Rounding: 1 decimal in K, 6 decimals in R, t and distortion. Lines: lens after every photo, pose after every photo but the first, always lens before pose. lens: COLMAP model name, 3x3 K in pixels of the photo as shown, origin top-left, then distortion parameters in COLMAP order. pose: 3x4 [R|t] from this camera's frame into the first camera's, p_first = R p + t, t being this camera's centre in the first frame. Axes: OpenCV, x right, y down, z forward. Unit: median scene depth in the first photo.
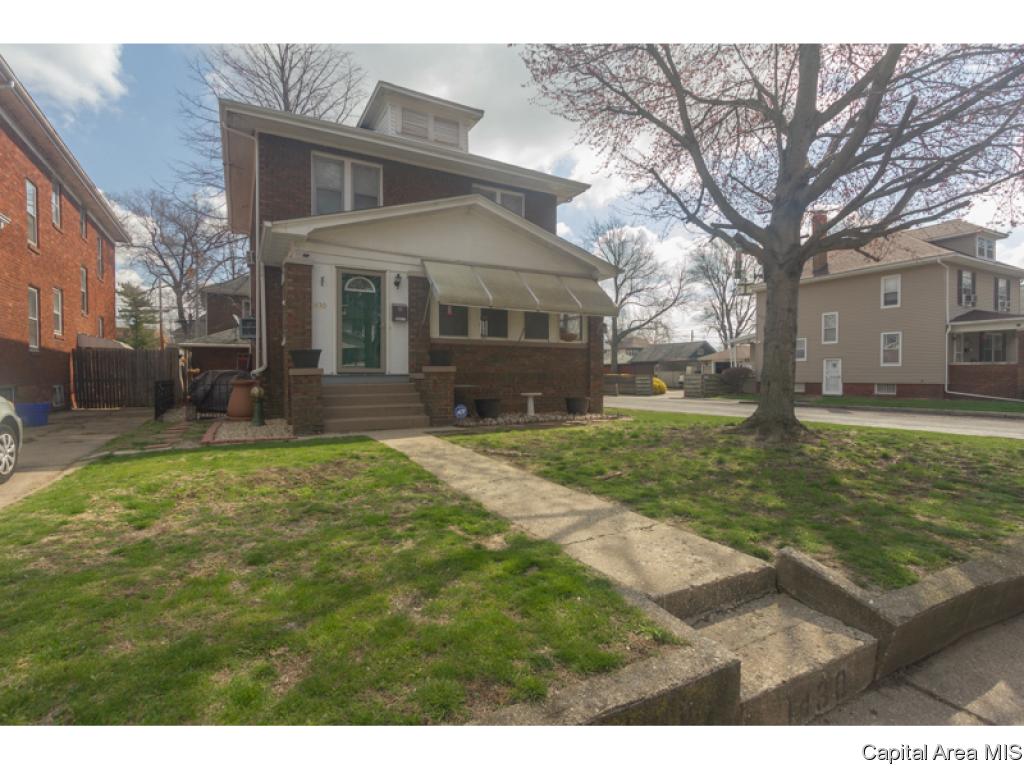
lens RADIAL K [[476.0, 0, 512.0], [0, 476.0, 384.0], [0, 0, 1]] dist [-0.001029, -0.000295]
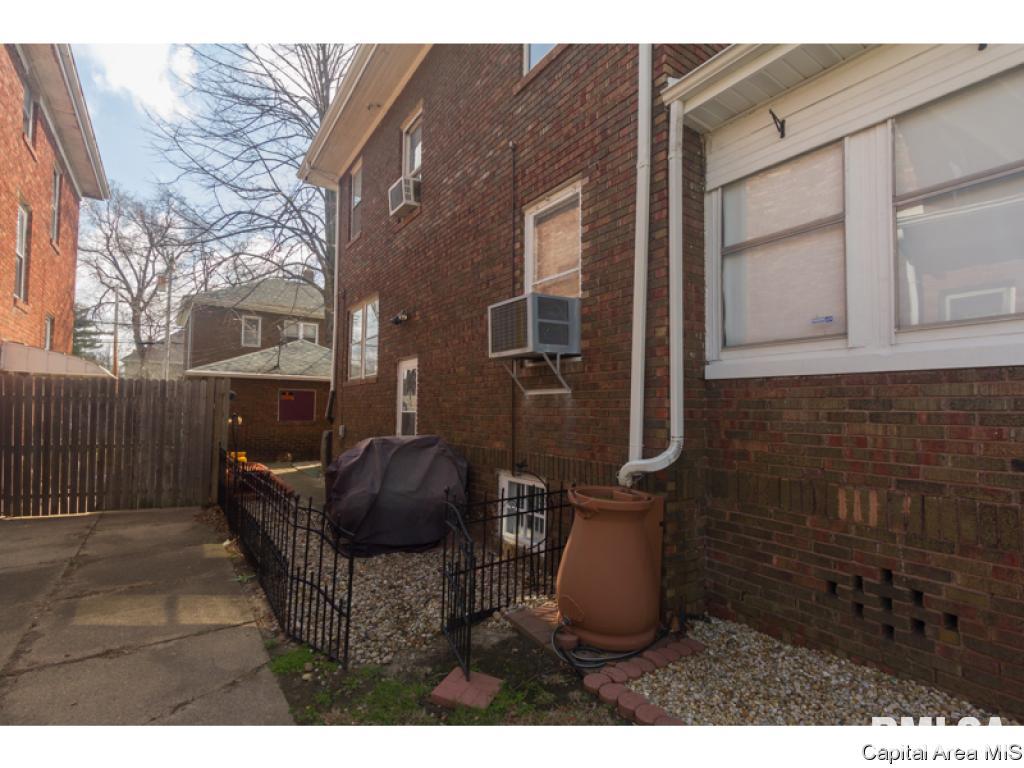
lens RADIAL K [[476.0, 0, 512.0], [0, 476.0, 384.0], [0, 0, 1]] dist [-0.001029, -0.000295]
pose [[0.996012, 0.009537, 0.088713, -0.626312], [-0.003514, 0.997692, -0.067807, -0.052925], [-0.089155, 0.067225, 0.993747, 0.681927]]
